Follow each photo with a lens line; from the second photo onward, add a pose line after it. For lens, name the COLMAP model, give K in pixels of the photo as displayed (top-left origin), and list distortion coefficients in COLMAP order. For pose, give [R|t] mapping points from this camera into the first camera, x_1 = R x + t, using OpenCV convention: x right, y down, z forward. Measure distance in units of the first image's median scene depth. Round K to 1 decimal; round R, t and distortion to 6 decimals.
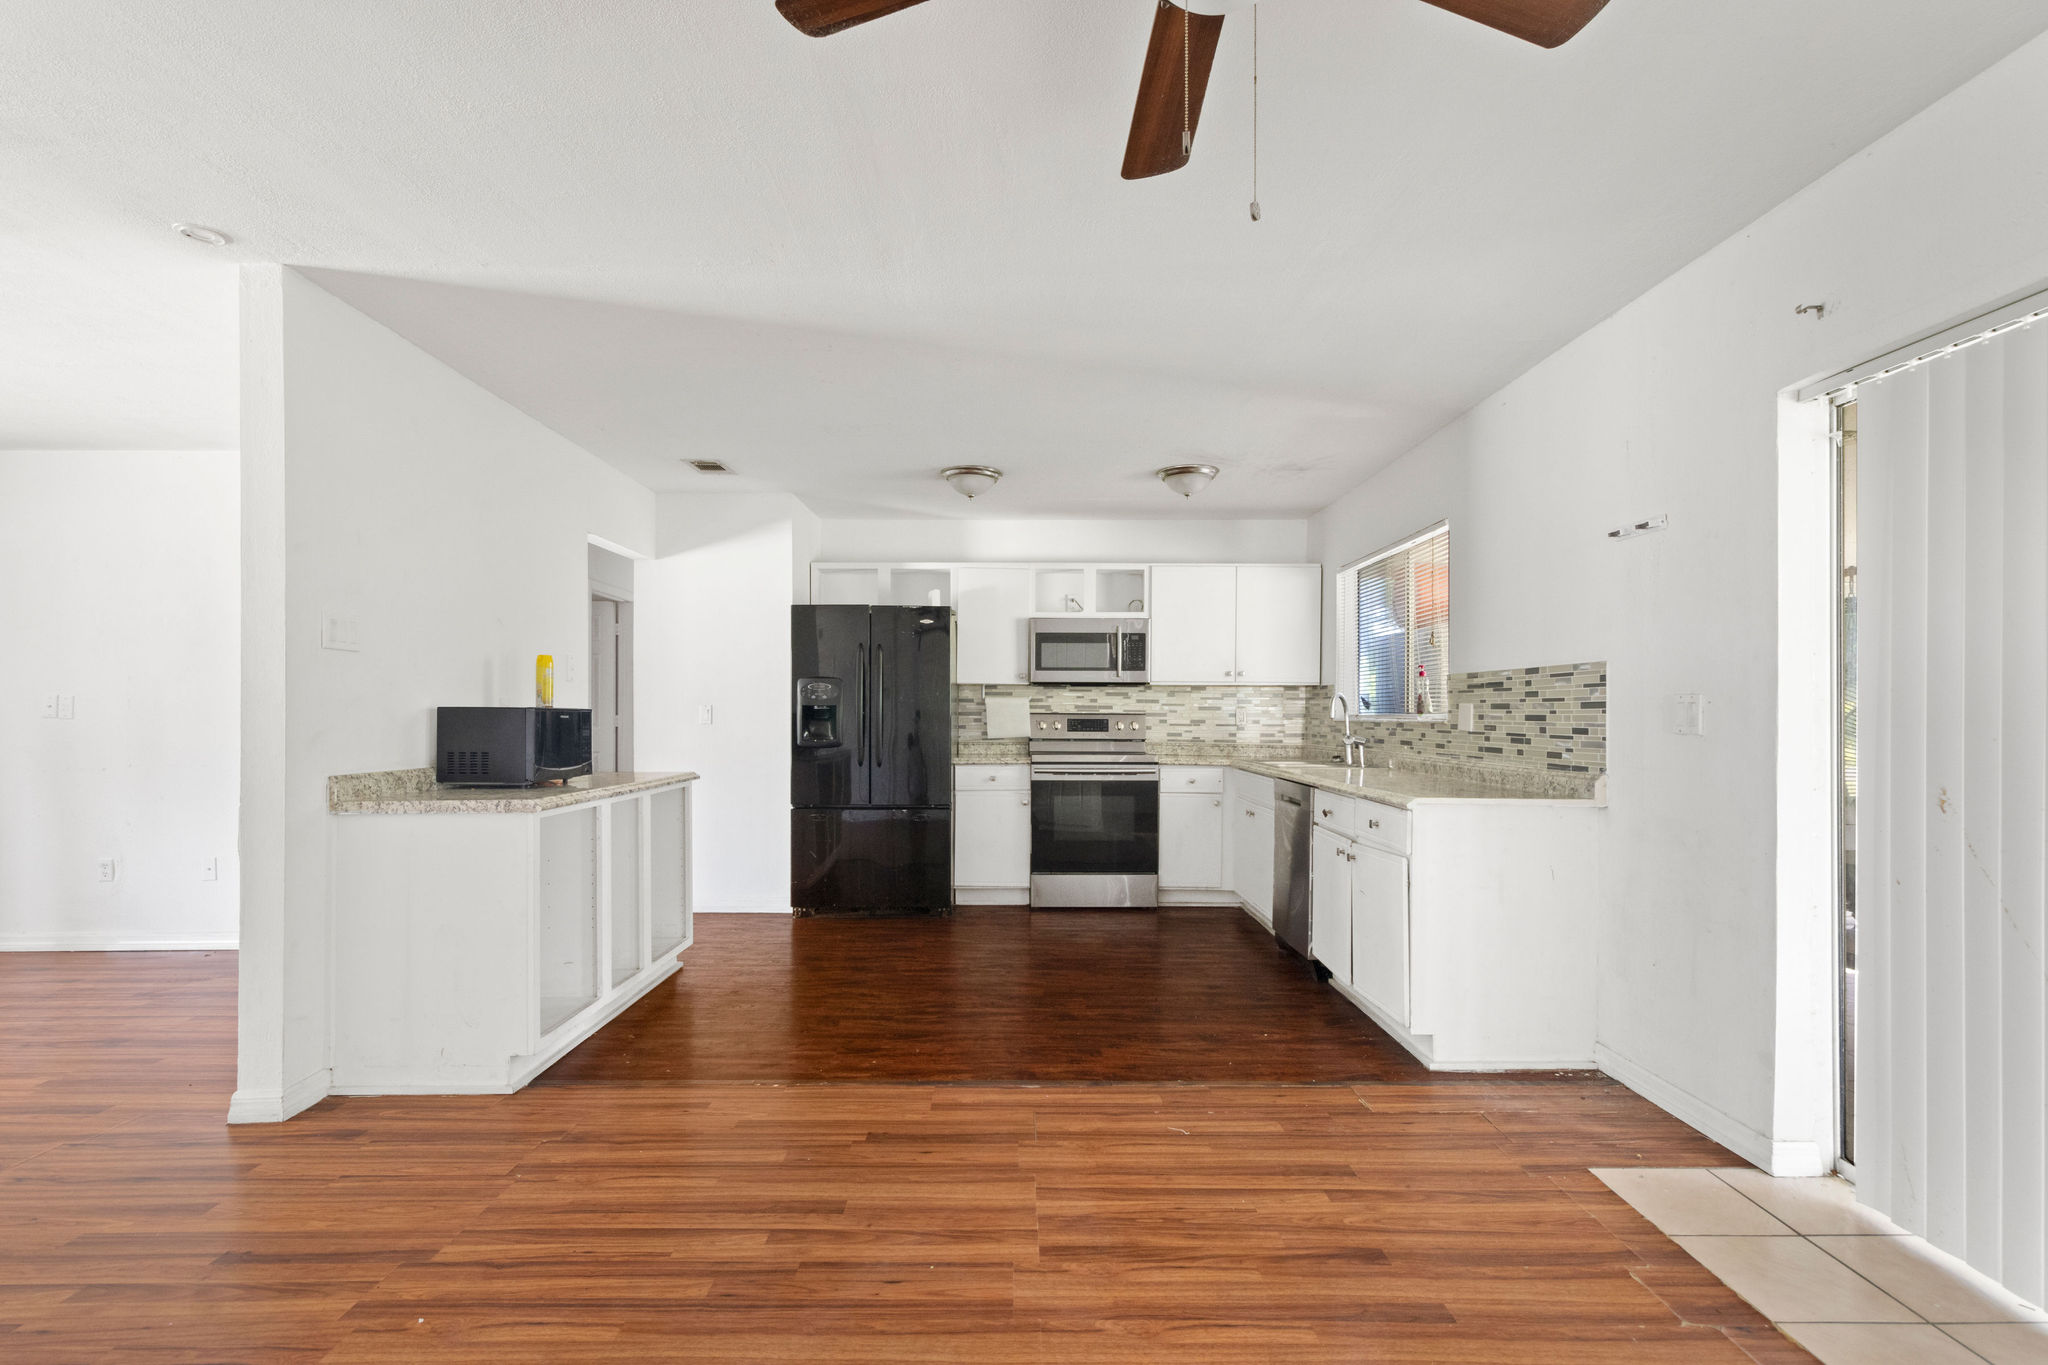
lens RADIAL K [[962.0, 0, 1020.0], [0, 962.0, 714.6], [0, 0, 1]] dist [0.003632, 0.001533]
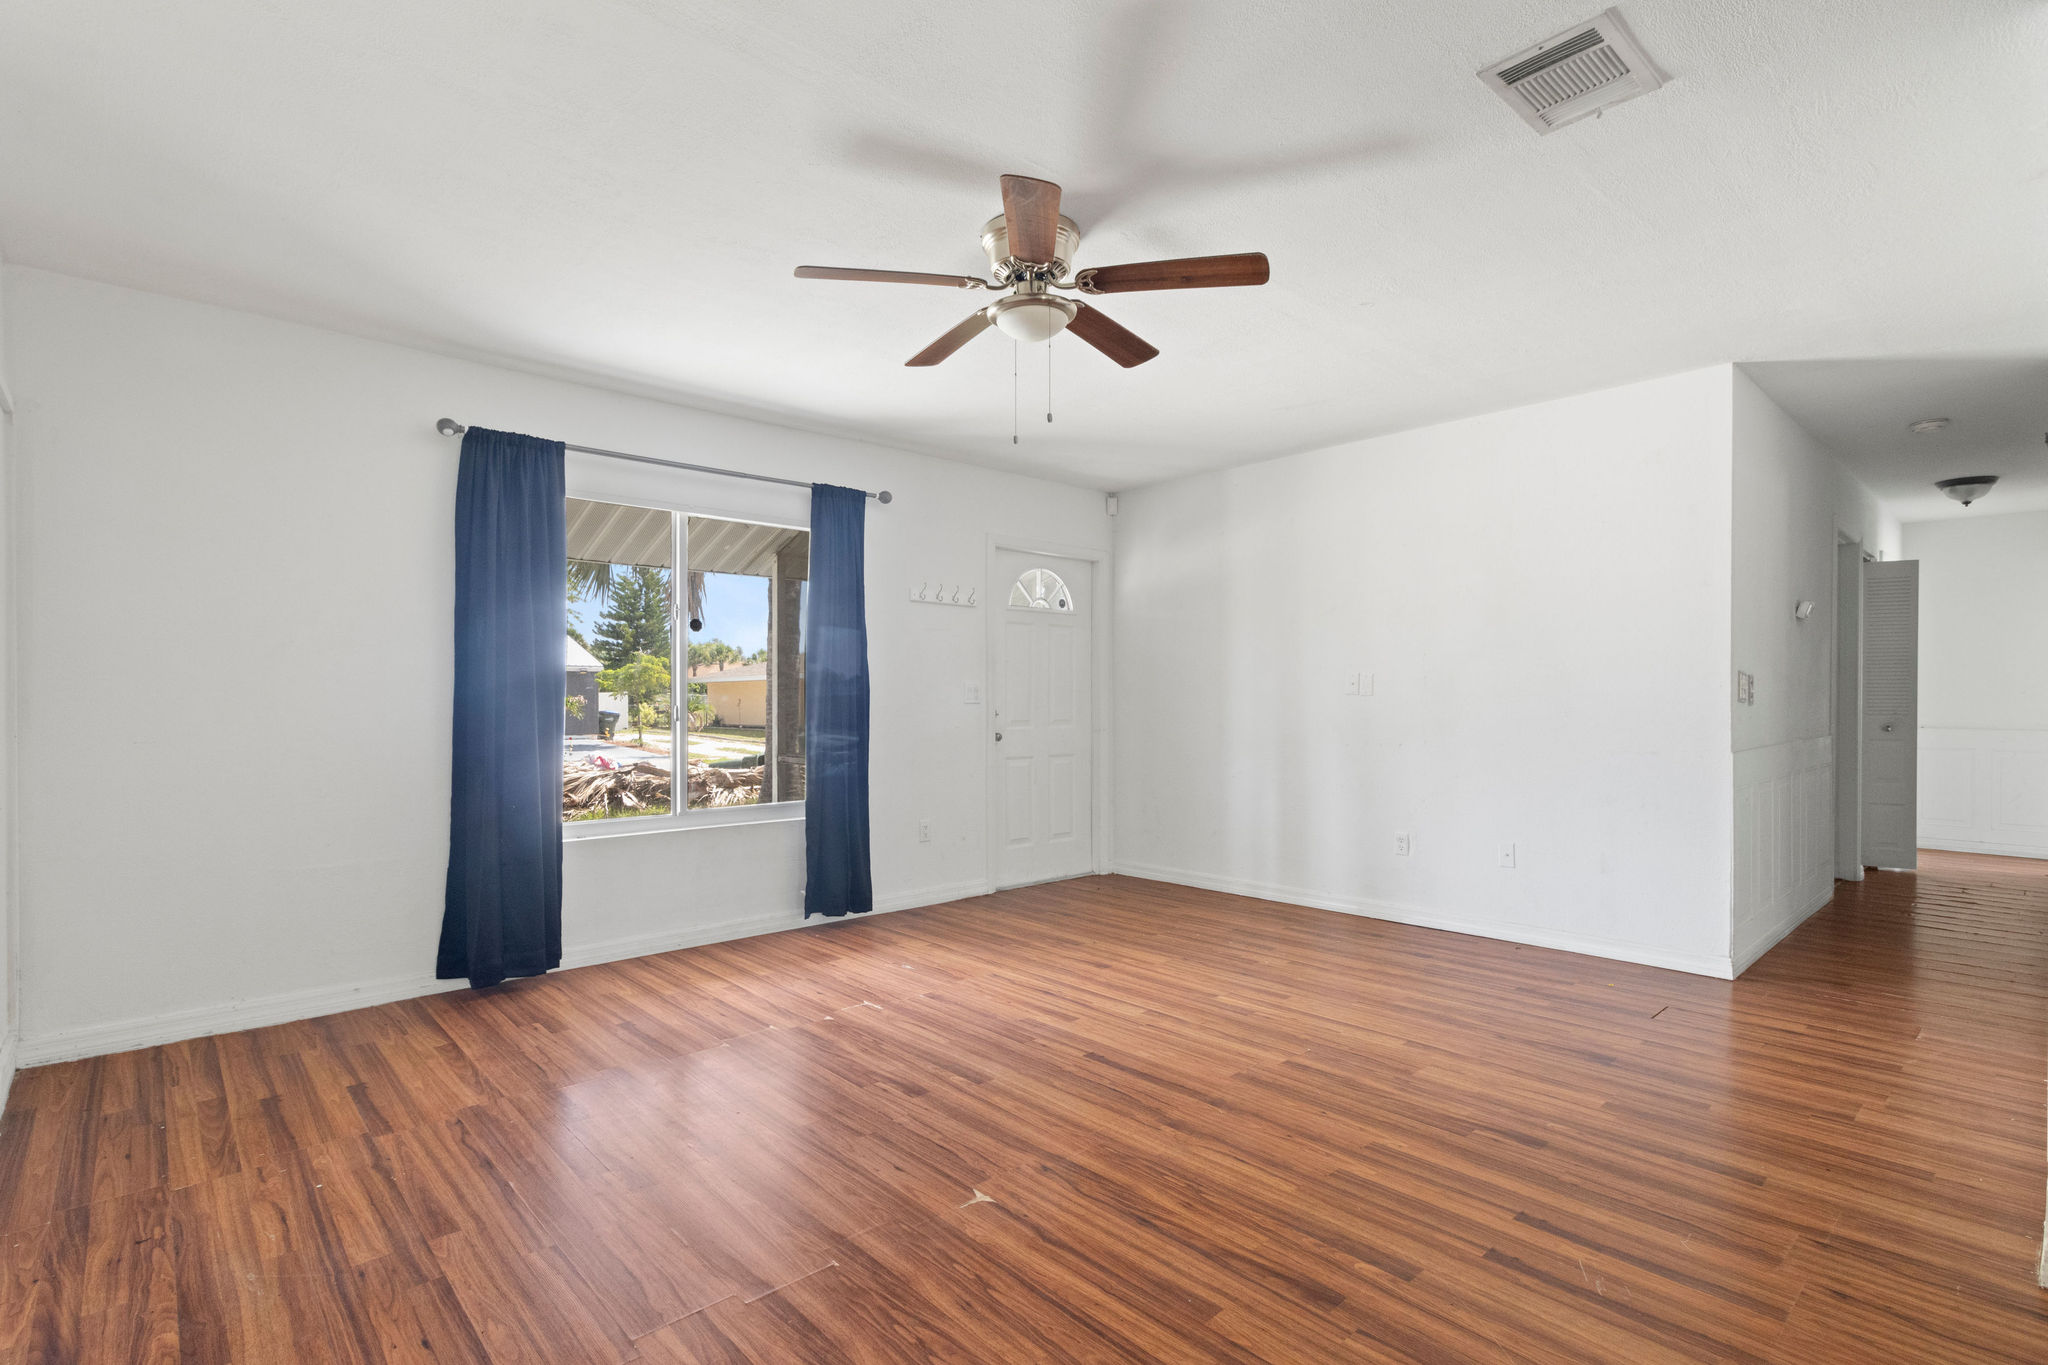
lens RADIAL K [[970.8, 0, 1016.0], [0, 970.8, 701.7], [0, 0, 1]] dist [-0.002286, 0.005108]
pose [[0.671881, 0.000494, -0.740659, -0.607345], [-0.000226, 1.000000, 0.000462, 0.013874], [0.740659, -0.000143, 0.671881, 0.014259]]
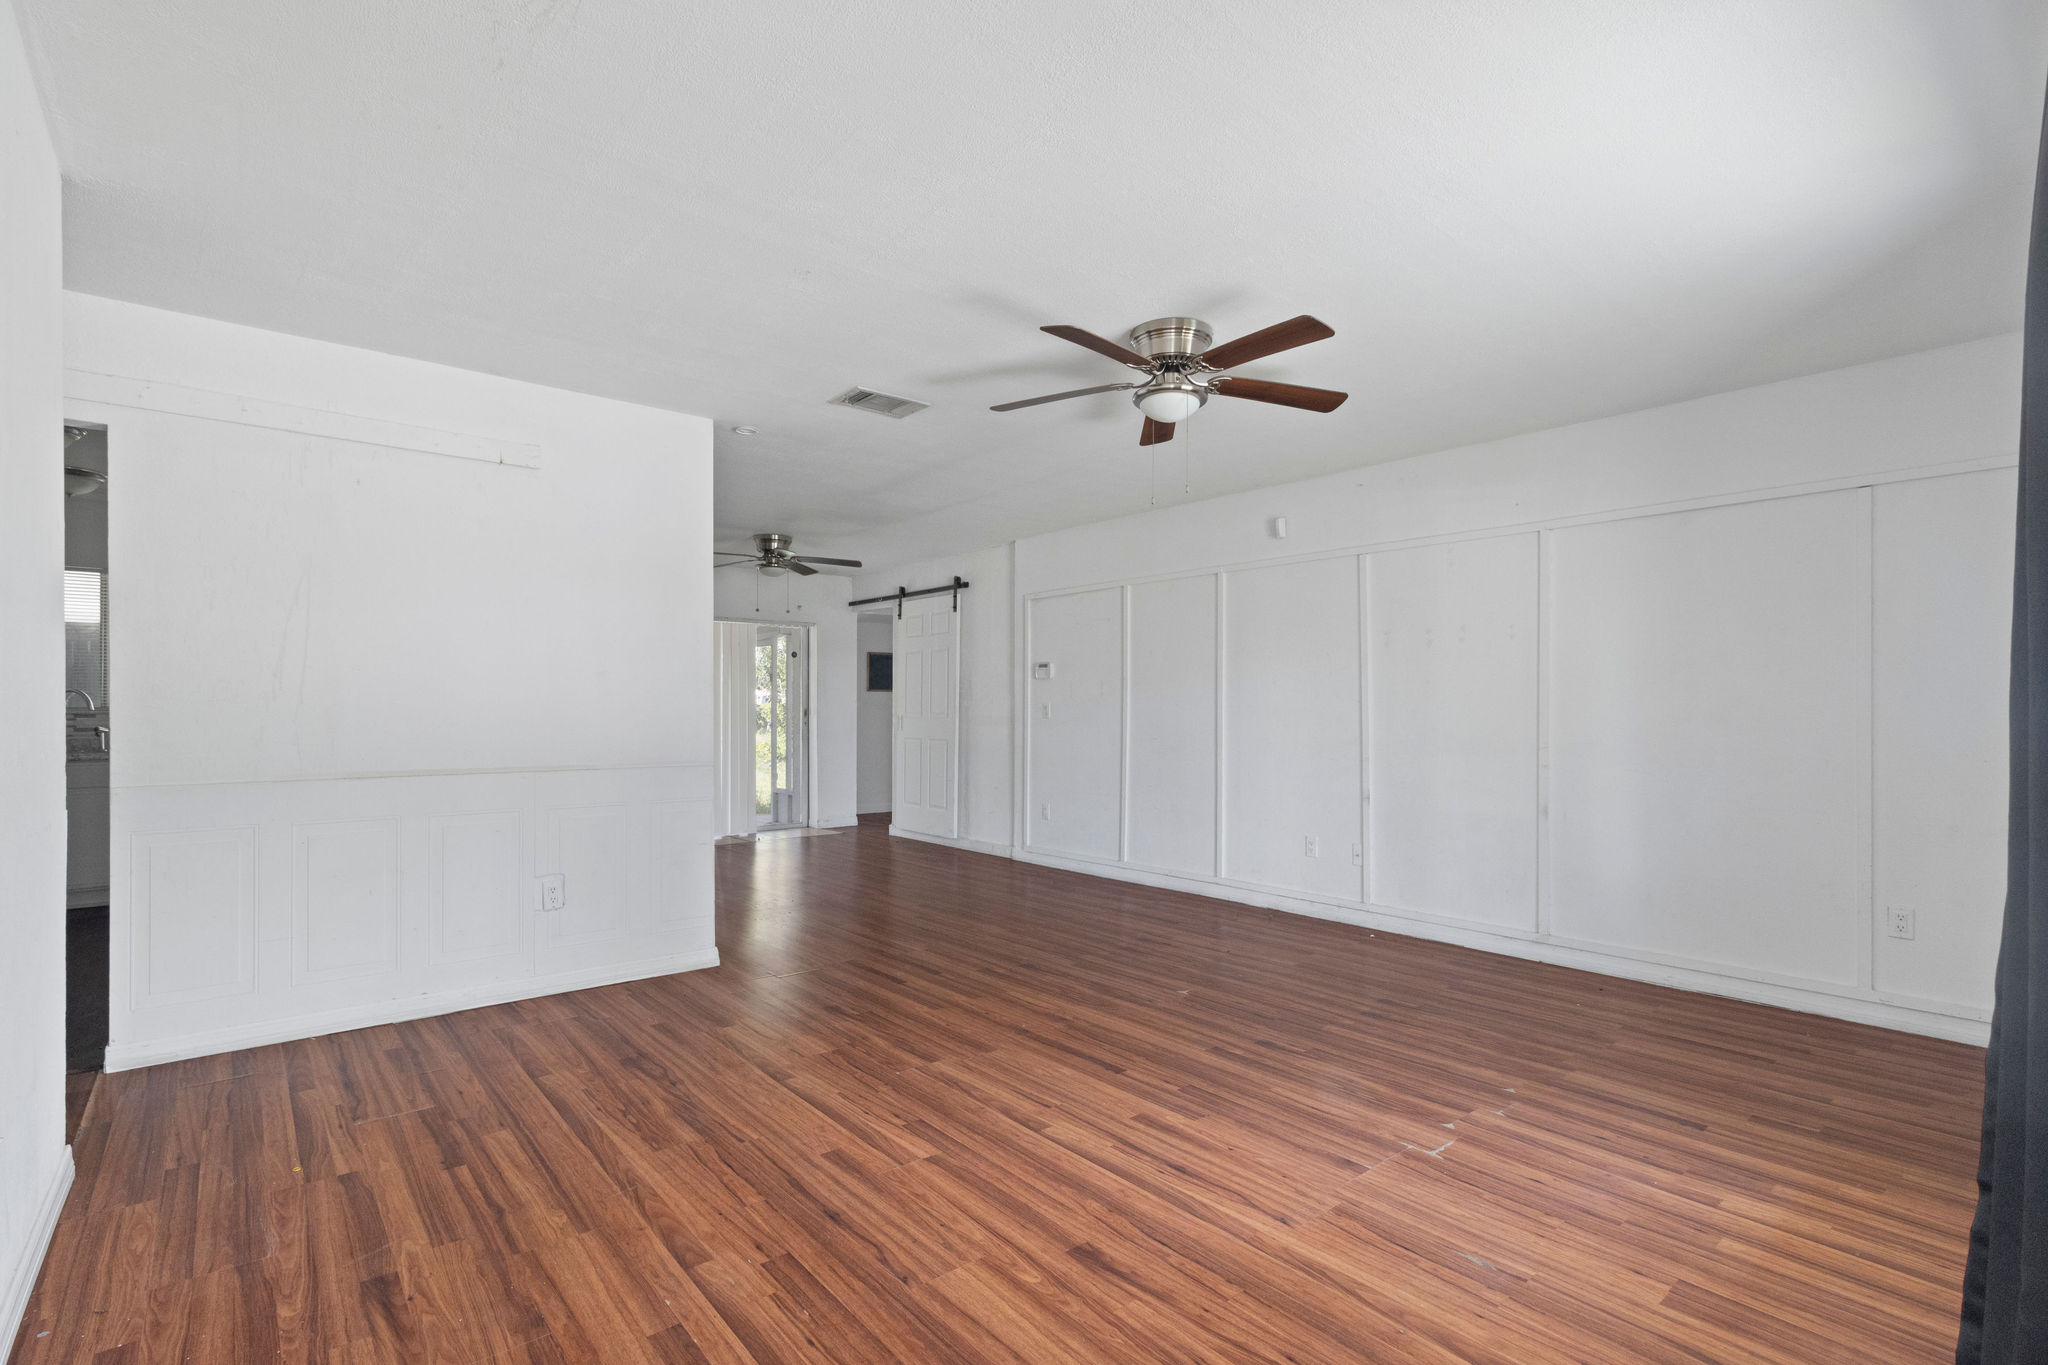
lens RADIAL K [[962.0, 0, 1020.0], [0, 962.0, 714.6], [0, 0, 1]] dist [0.003632, 0.001533]
pose [[-0.637702, -0.005643, 0.770263, -1.782440], [-0.000142, 0.999974, 0.007209, 0.001081], [-0.770284, 0.004488, -0.637686, 1.233522]]
